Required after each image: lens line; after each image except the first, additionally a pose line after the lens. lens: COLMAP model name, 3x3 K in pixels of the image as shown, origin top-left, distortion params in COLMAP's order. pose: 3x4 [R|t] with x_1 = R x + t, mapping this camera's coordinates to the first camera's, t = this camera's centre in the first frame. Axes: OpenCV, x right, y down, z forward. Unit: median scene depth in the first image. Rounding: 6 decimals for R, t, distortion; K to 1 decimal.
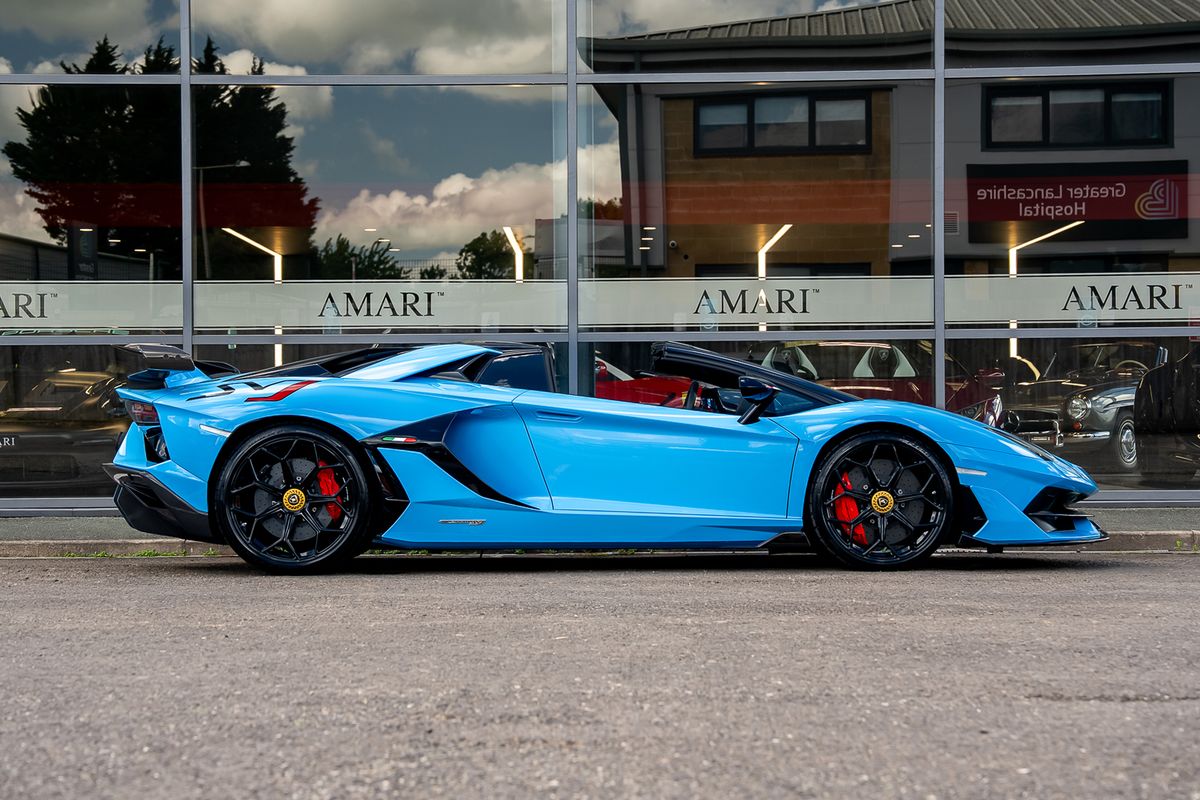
lens RADIAL K [[2479.6, 0, 600.0], [0, 2479.6, 400.0], [0, 0, 1]] dist [0.308707, 0.053422]
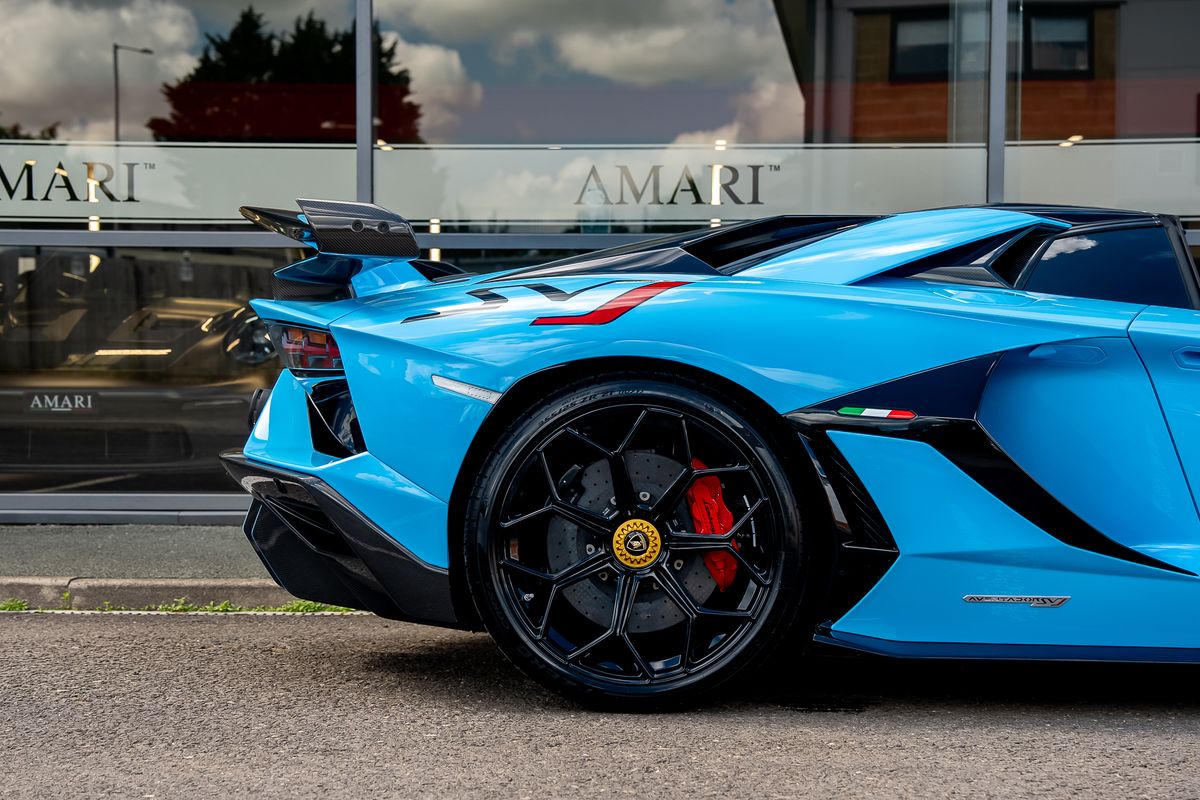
lens RADIAL K [[2321.0, 0, 600.0], [0, 2321.0, 400.0], [0, 0, 1]] dist [0.293173, 0.012437]
pose [[0.999159, 0.009007, -0.040010, -0.108759], [-0.008347, 0.999827, 0.016637, 0.006861], [0.040153, -0.016289, 0.999061, 0.559353]]
